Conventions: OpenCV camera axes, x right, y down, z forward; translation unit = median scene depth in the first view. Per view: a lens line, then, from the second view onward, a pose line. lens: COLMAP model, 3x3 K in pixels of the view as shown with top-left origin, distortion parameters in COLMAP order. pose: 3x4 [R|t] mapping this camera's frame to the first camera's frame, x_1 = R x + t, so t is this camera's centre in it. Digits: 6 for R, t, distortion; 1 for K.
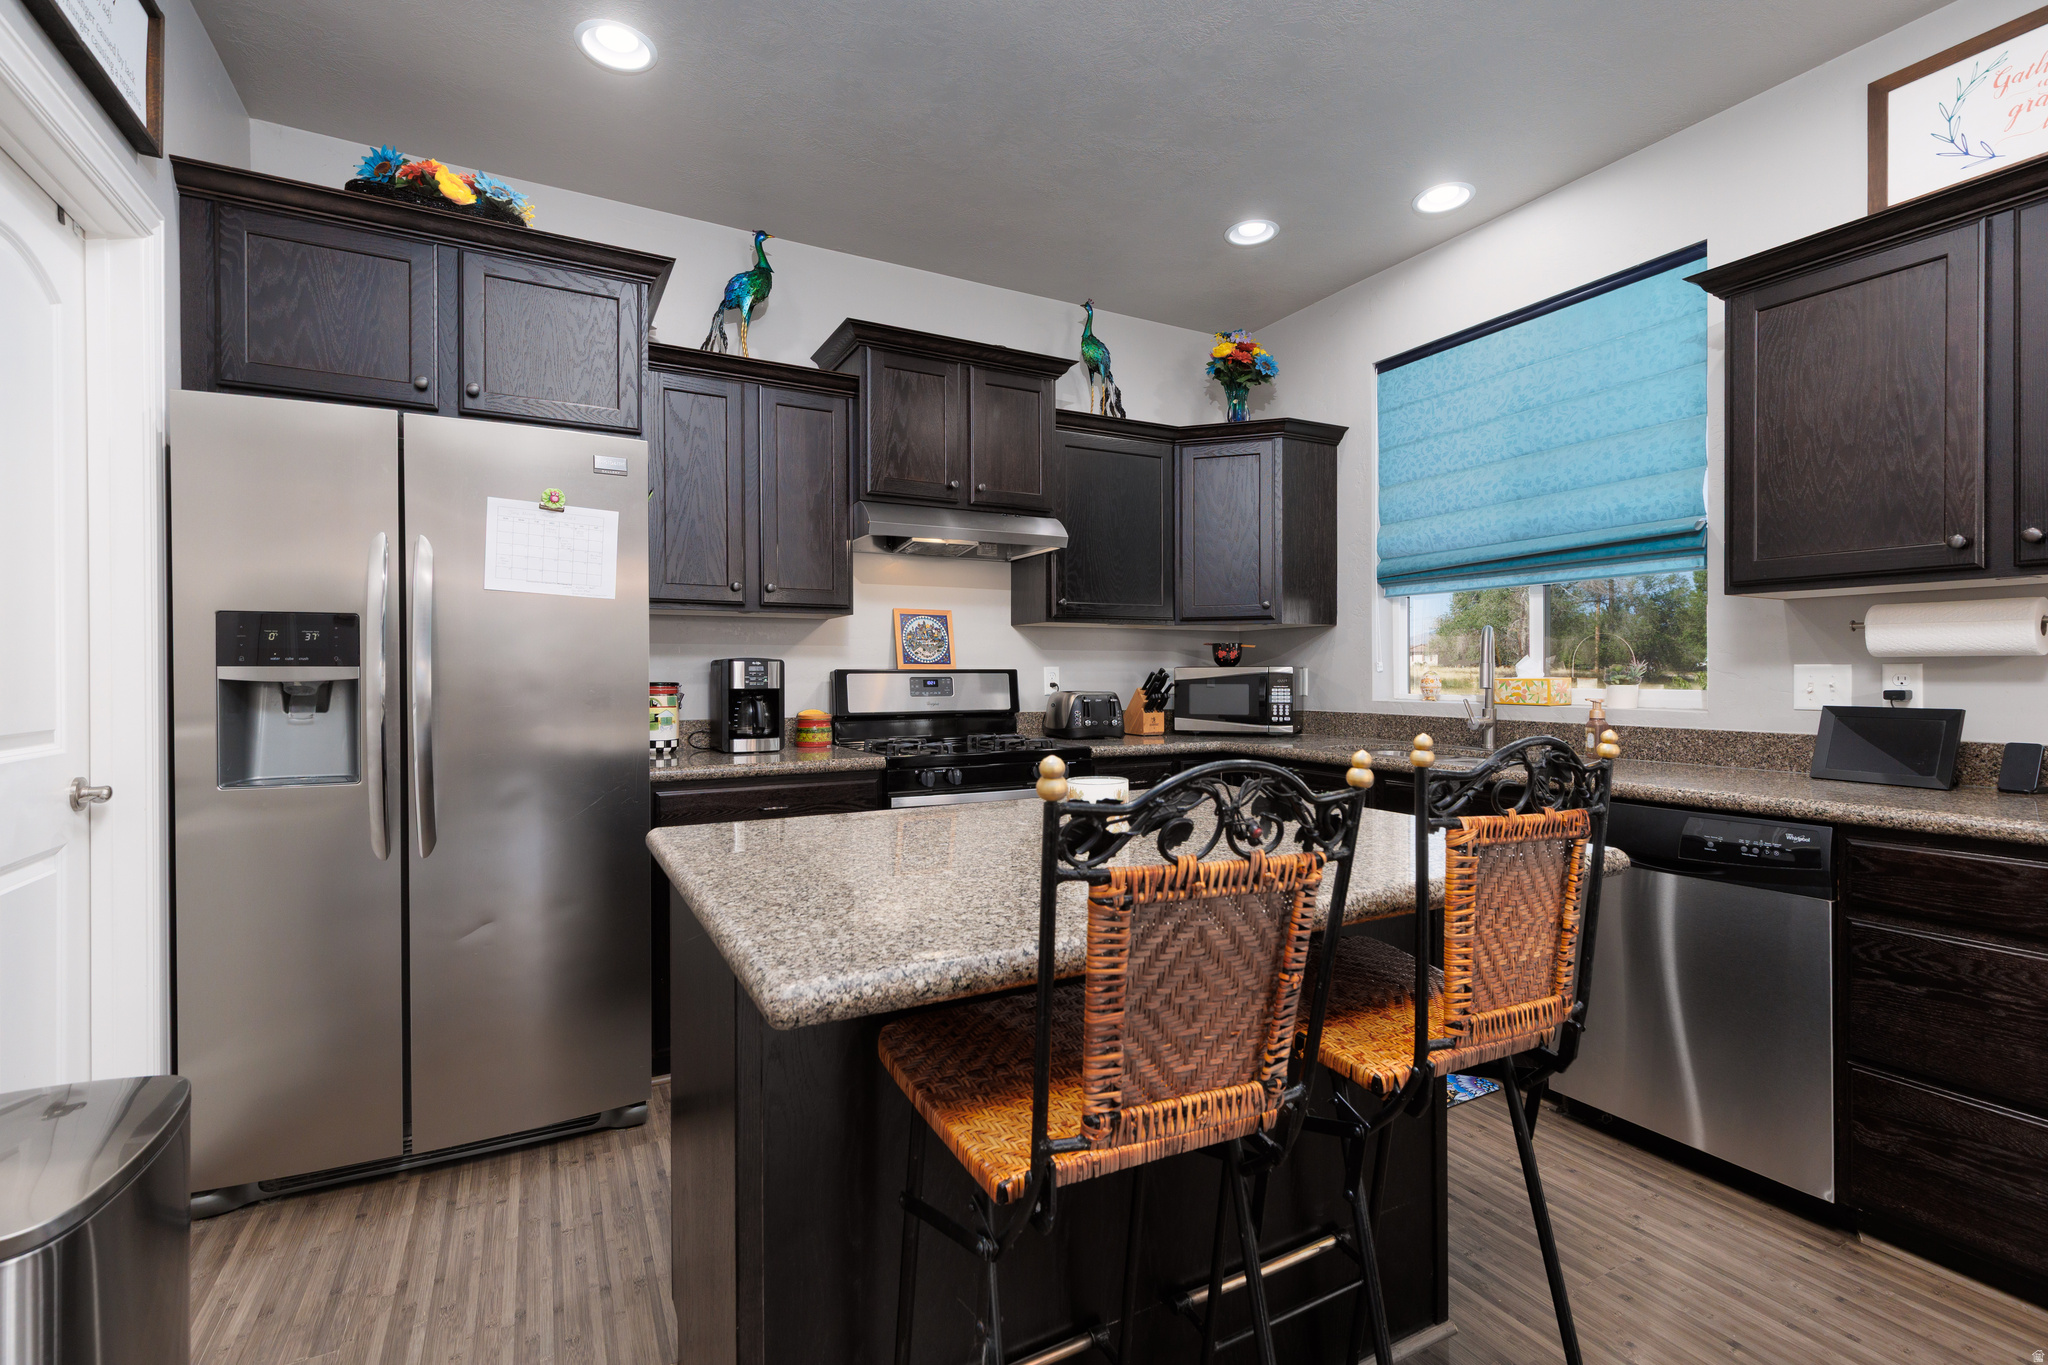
lens RADIAL K [[926.5, 0, 1035.3], [0, 926.5, 675.8], [0, 0, 1]] dist [0.009302, -0.003423]
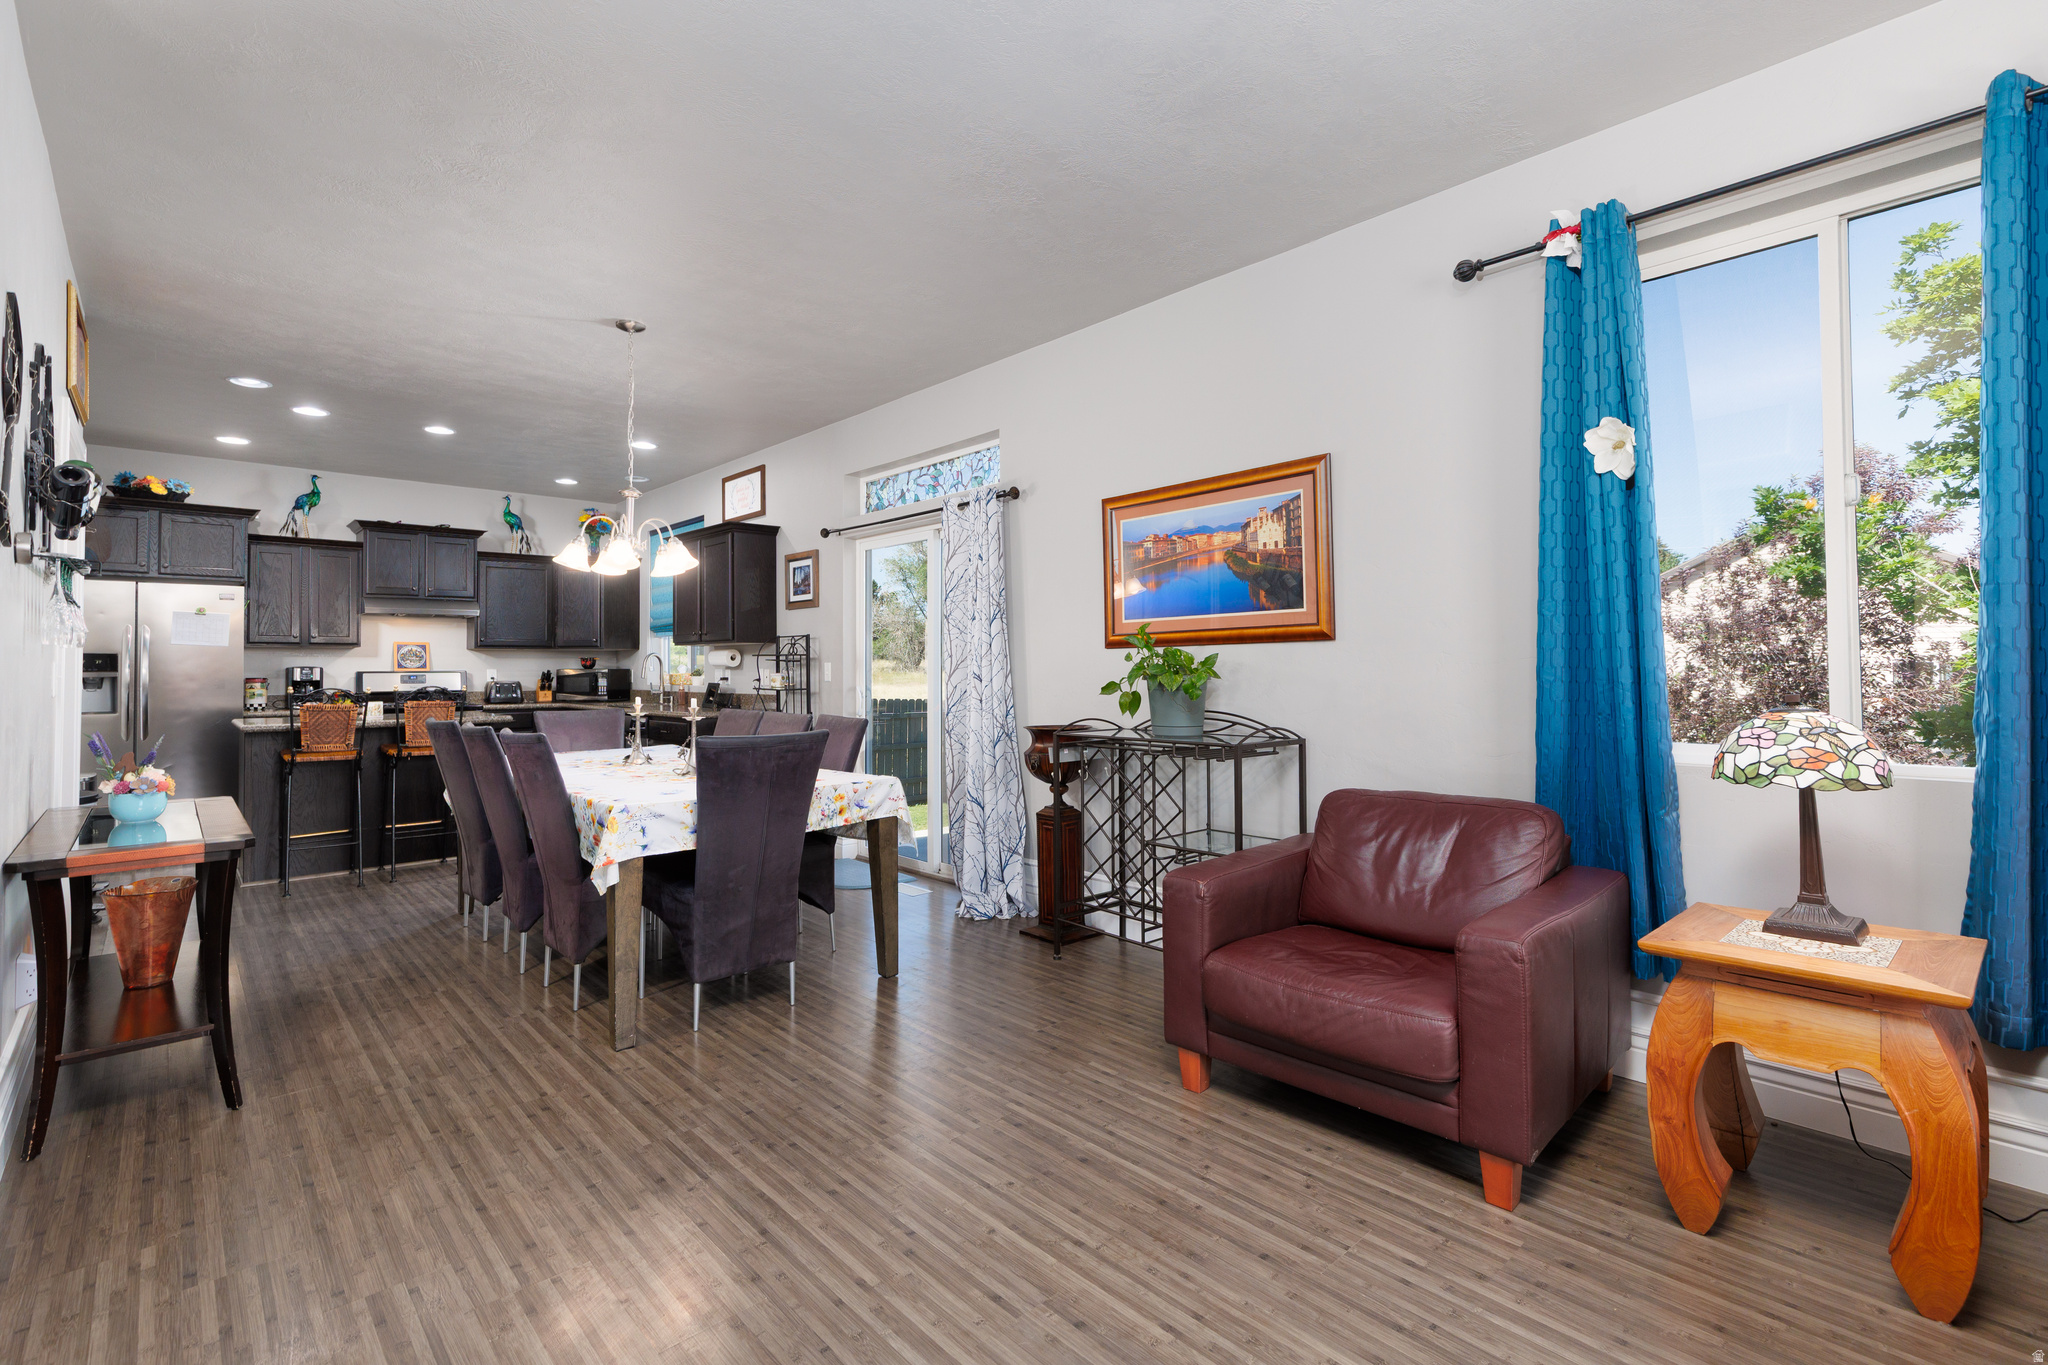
lens RADIAL K [[926.5, 0, 1043.6], [0, 926.5, 648.7], [0, 0, 1]] dist [0.009302, -0.003423]
pose [[0.969084, 0.001687, 0.246725, 0.877066], [0.004374, 0.999702, -0.024018, -0.000639], [-0.246692, 0.024355, 0.968788, -1.640330]]
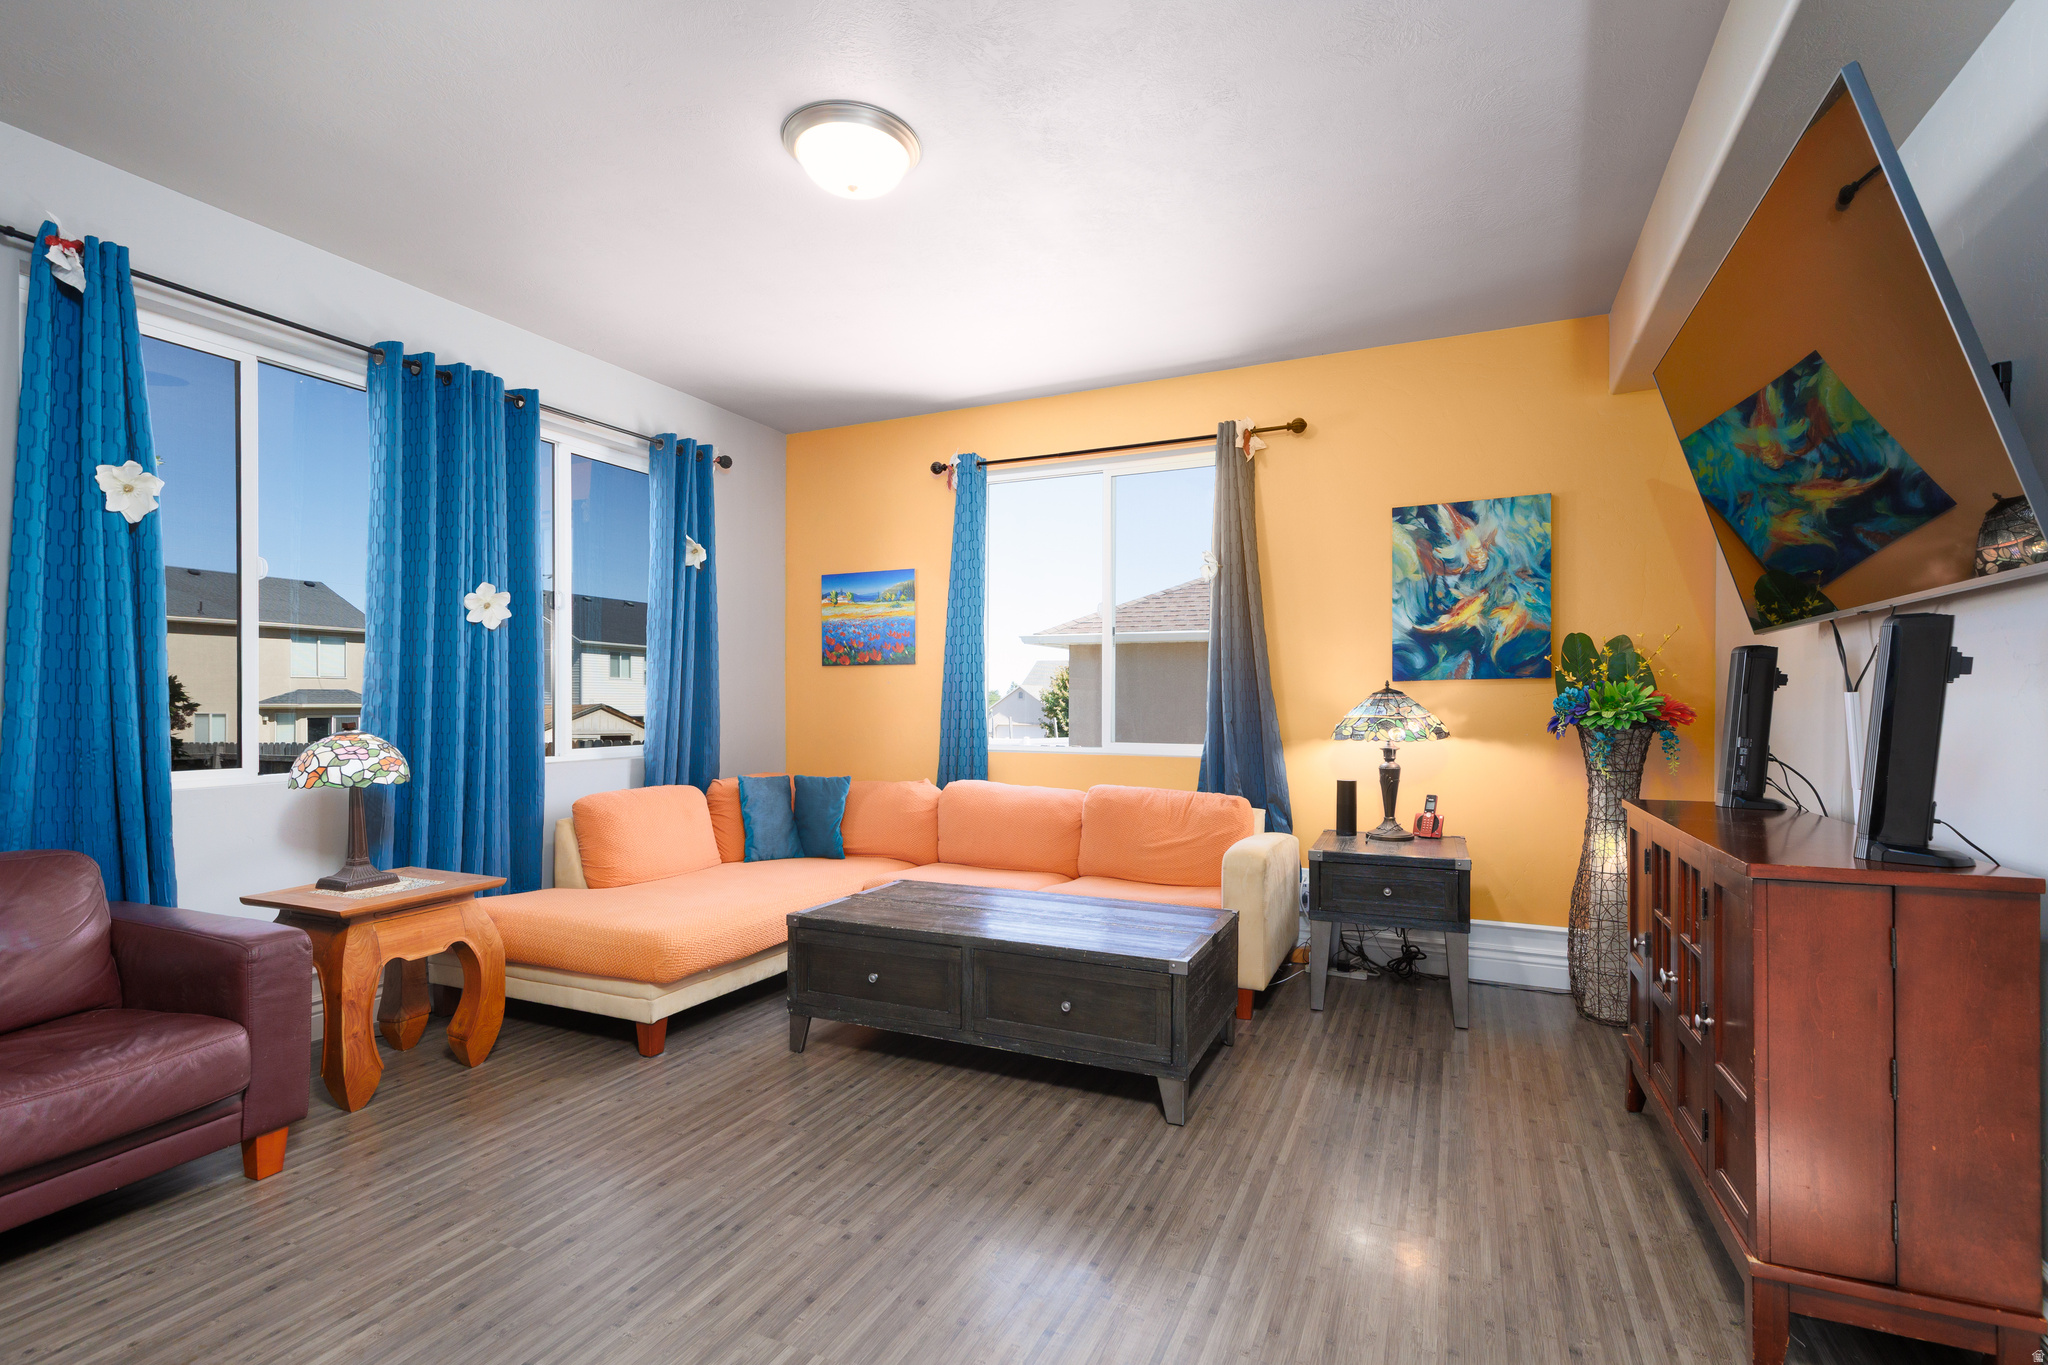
lens RADIAL K [[926.5, 0, 1037.3], [0, 926.5, 706.5], [0, 0, 1]] dist [0.009302, -0.003423]
pose [[-0.598580, -0.003652, 0.801055, 0.394947], [0.000309, 0.999988, 0.004790, -0.002438], [-0.801063, 0.003115, -0.598572, -1.134634]]
